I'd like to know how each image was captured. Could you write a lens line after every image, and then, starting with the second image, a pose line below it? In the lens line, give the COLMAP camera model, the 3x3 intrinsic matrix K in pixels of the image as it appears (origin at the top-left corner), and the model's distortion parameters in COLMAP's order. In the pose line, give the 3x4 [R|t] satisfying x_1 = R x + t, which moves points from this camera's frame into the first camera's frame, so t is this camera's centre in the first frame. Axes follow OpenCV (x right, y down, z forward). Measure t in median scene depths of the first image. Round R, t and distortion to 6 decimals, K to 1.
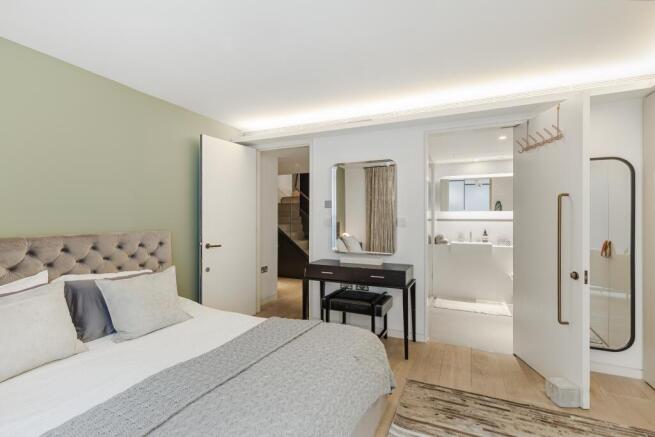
lens RADIAL K [[304.6, 0, 327.5], [0, 304.6, 218.5], [0, 0, 1]] dist [0.033692, -0.000005]
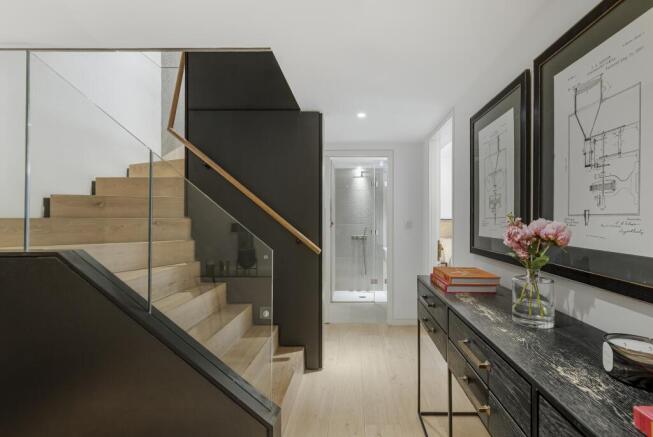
lens RADIAL K [[303.6, 0, 326.5], [0, 303.6, 218.5], [0, 0, 1]] dist [0.033692, -0.000005]
pose [[0.943519, -0.004026, 0.331295, -0.063590], [0.007396, 0.999933, -0.008913, -0.000787], [-0.331237, 0.010860, 0.943485, 0.714172]]
